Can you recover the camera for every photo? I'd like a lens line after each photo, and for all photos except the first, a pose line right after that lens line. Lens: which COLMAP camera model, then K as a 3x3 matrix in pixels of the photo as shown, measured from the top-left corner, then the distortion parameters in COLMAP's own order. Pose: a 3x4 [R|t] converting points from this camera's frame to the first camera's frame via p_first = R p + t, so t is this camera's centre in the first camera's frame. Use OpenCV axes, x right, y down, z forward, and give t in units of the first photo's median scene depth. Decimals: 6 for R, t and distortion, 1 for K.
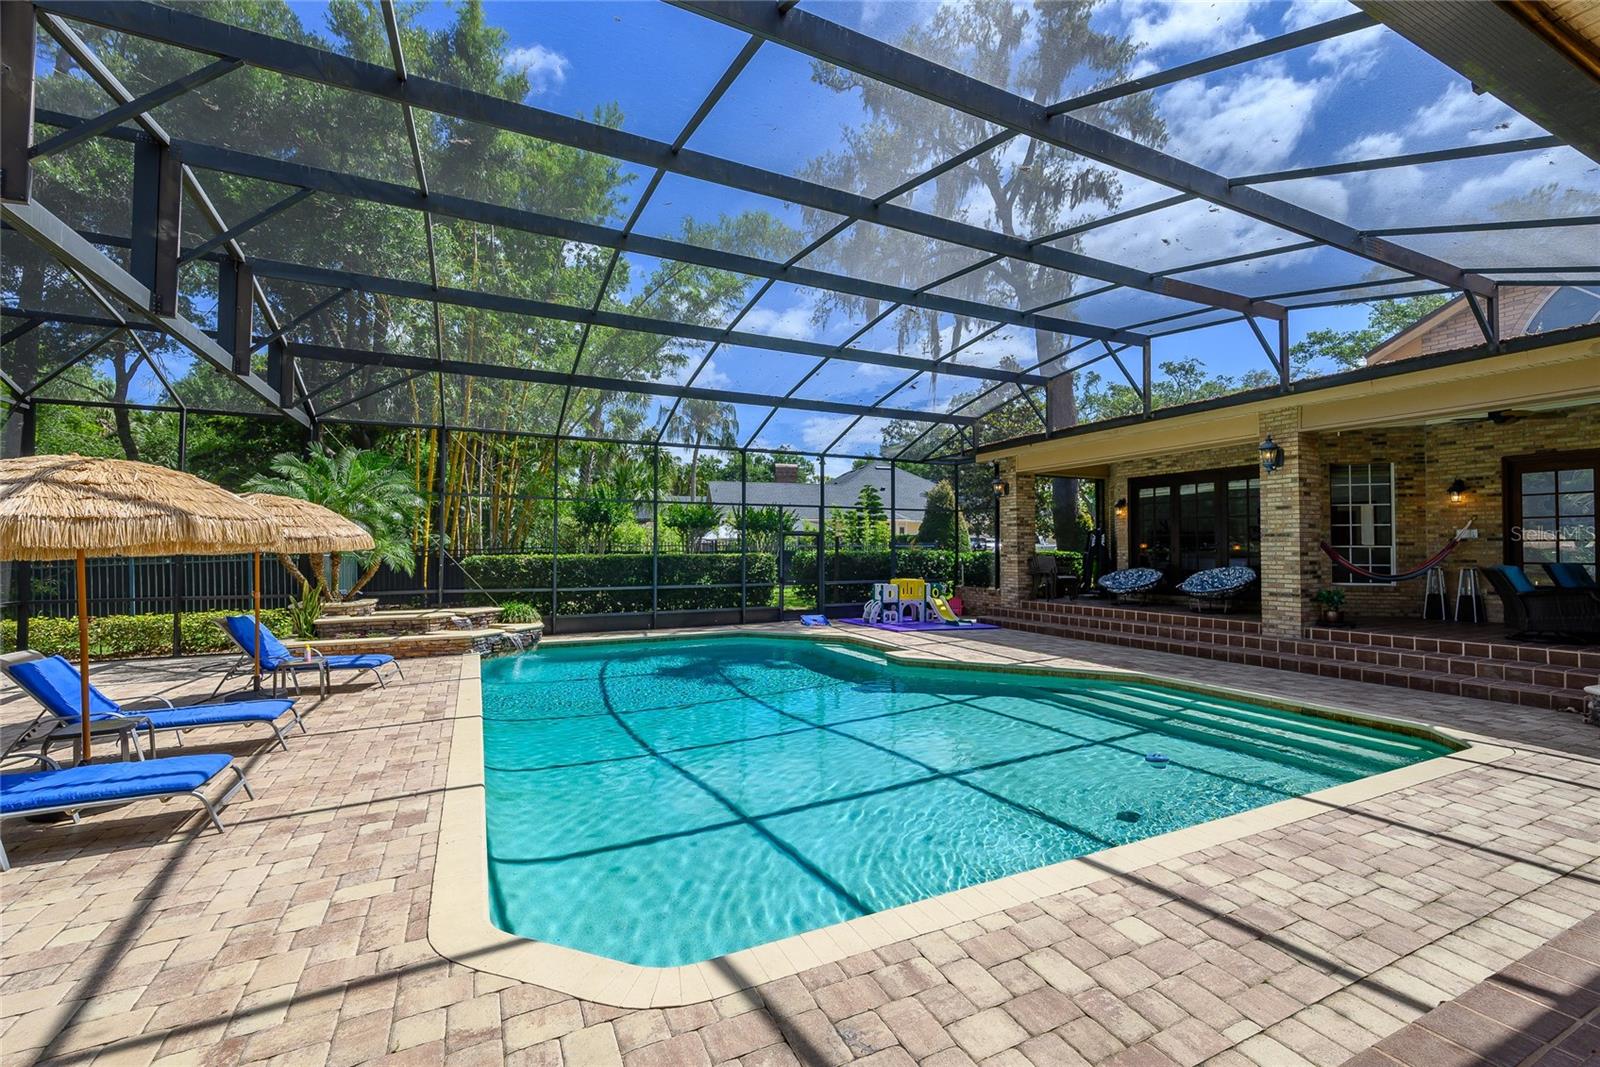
lens RADIAL K [[682.3, 0, 807.1], [0, 682.3, 530.8], [0, 0, 1]] dist [0.006183, 0.000078]
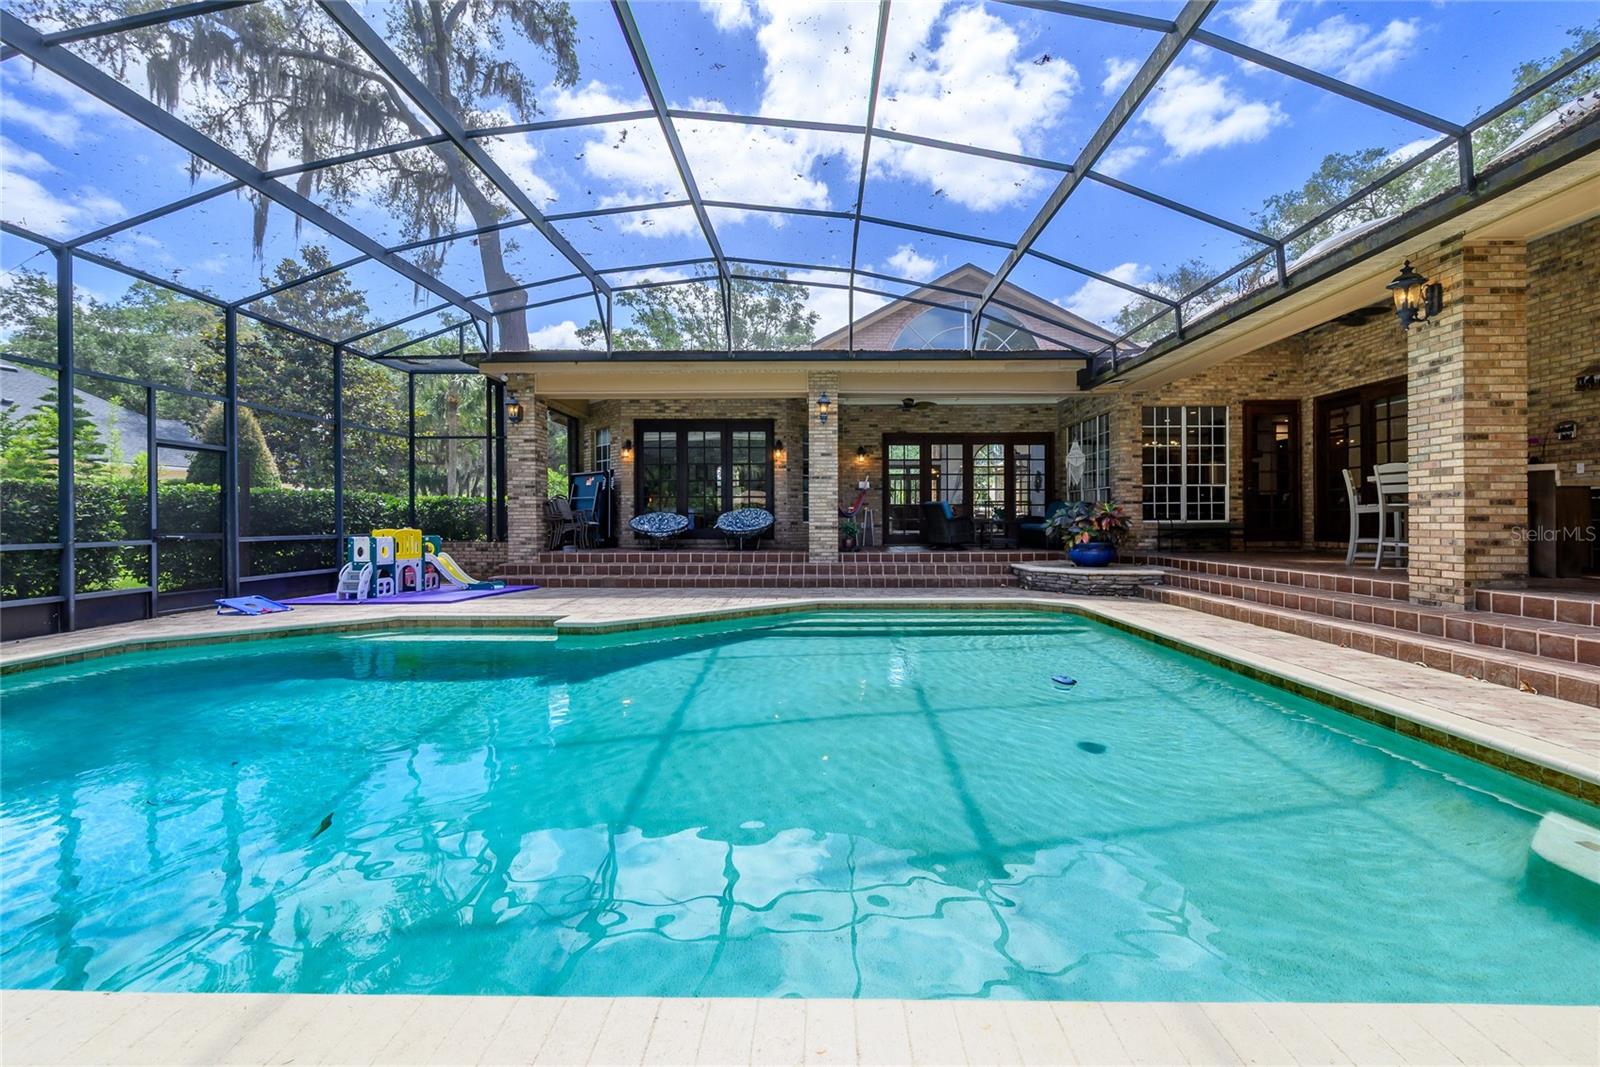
lens RADIAL K [[682.3, 0, 803.4], [0, 682.3, 528.0], [0, 0, 1]] dist [0.006183, 0.000078]
pose [[0.447633, -0.010237, 0.894159, -0.282937], [-0.017841, 0.999633, 0.020376, 0.052019], [-0.894039, -0.025073, 0.447287, 0.370913]]
